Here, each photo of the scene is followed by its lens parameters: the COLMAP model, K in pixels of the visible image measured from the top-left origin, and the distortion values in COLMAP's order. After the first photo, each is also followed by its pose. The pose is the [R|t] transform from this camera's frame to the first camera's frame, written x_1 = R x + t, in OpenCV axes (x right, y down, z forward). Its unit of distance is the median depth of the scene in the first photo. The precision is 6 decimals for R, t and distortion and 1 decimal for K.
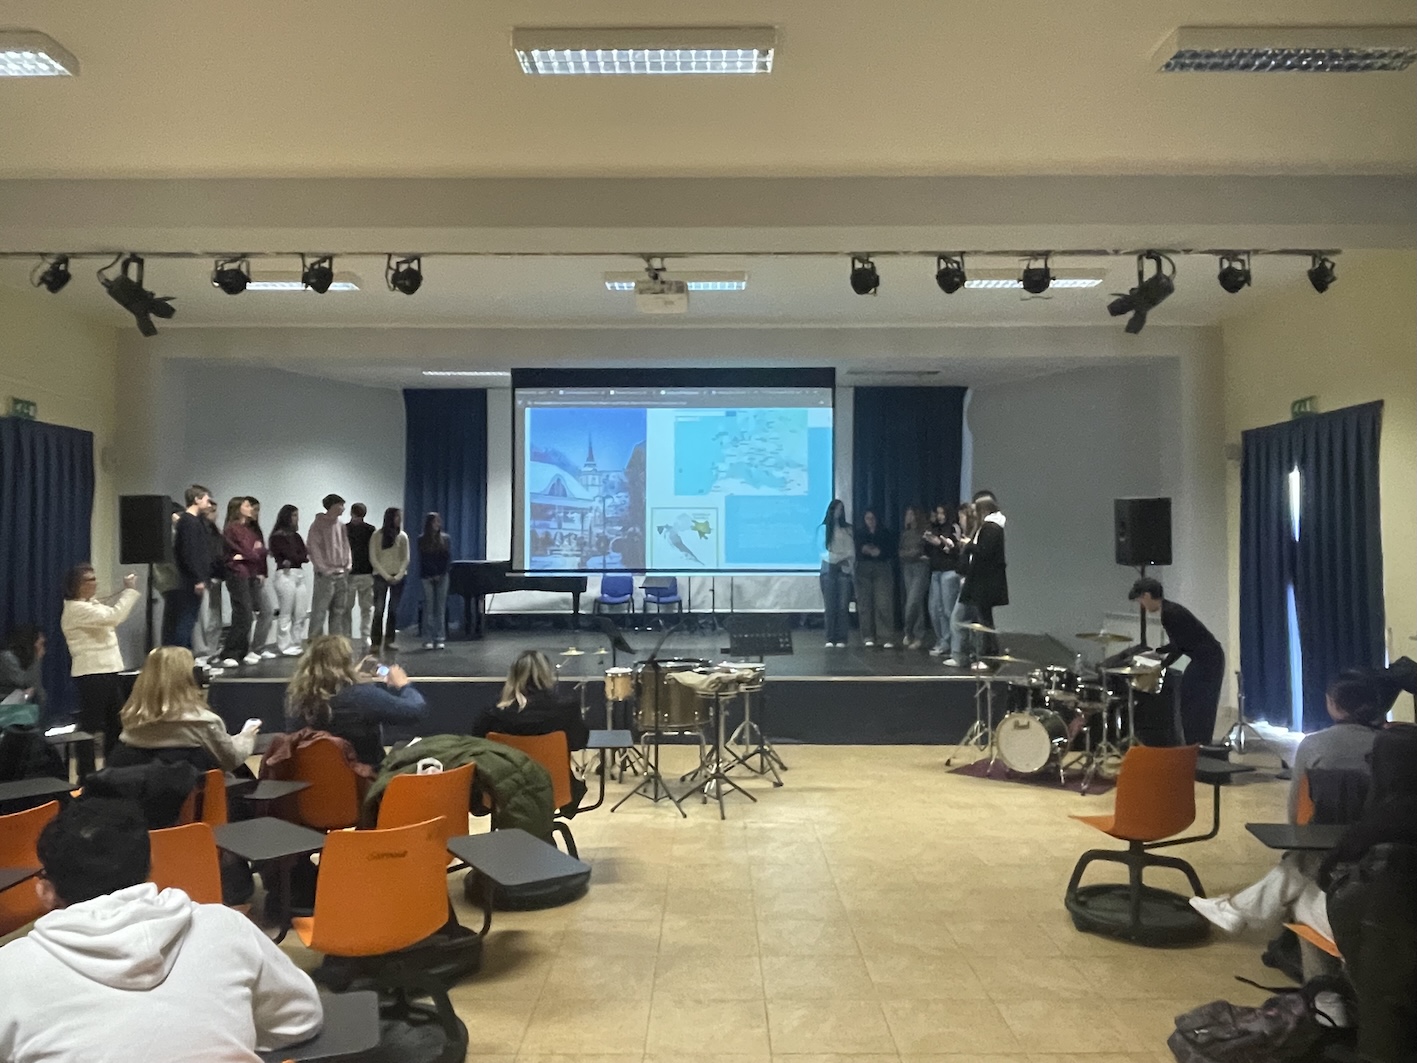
lens RADIAL K [[1026.2, 0, 708.5], [0, 1026.2, 531.5], [0, 0, 1]] dist [0.000574, -0.000154]
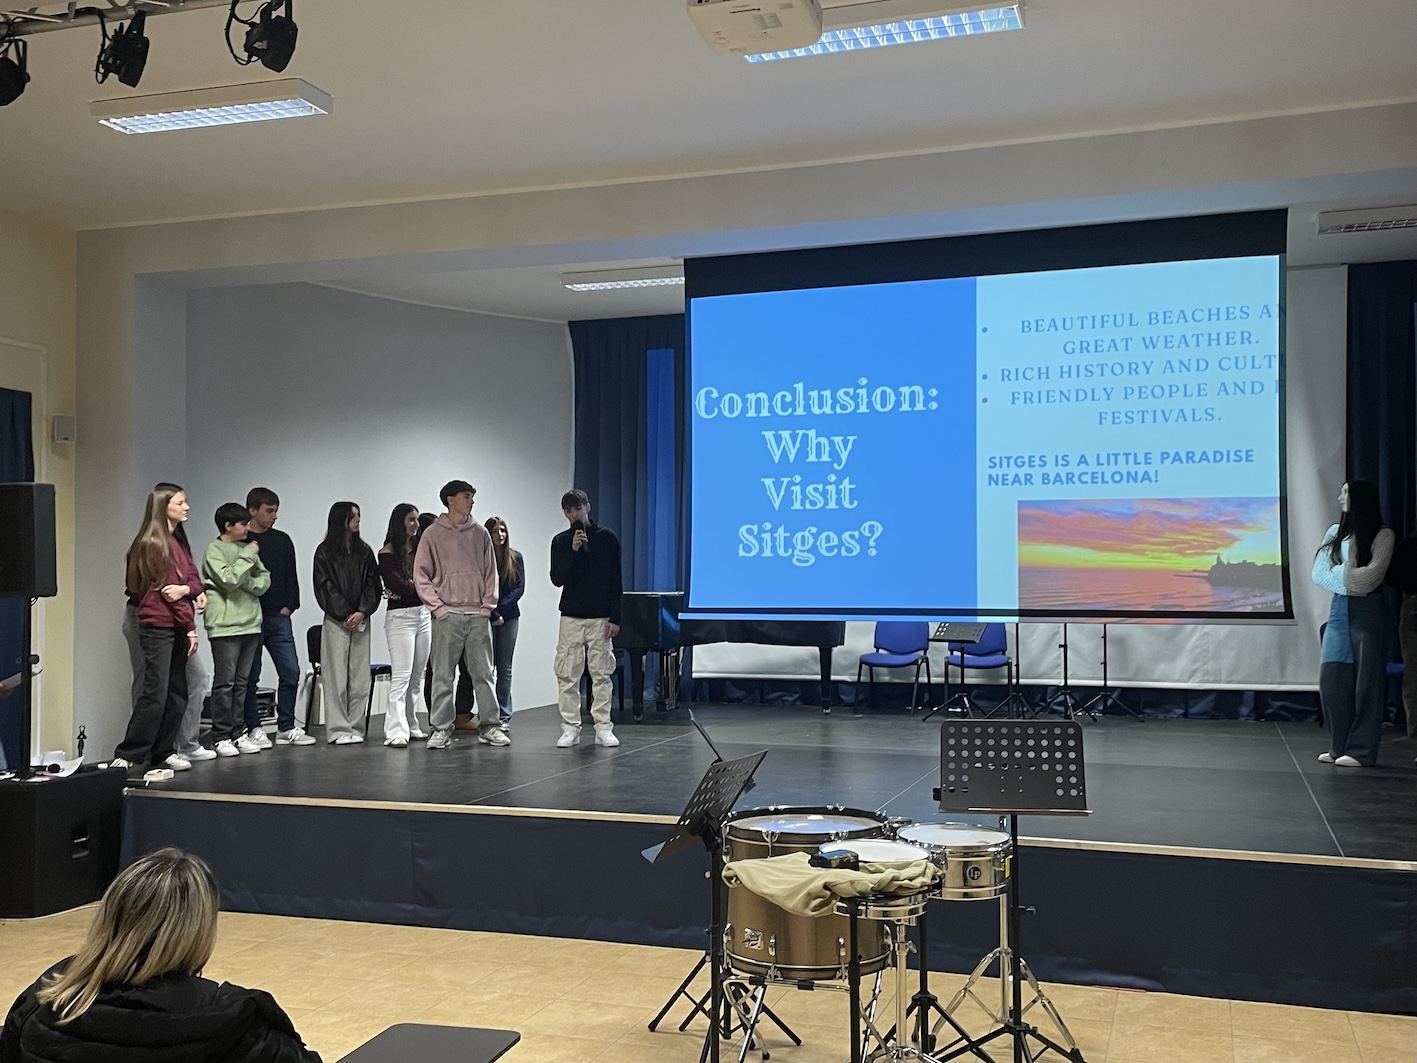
lens RADIAL K [[1420.0, 0, 708.4], [0, 1420.0, 553.3], [0, 0, 1]] dist [0.064791, -0.011829]
pose [[0.947723, -0.004420, -0.319063, 0.068336], [0.005702, 0.999979, 0.003084, 0.002813], [0.319043, -0.004742, 0.947728, 0.202277]]
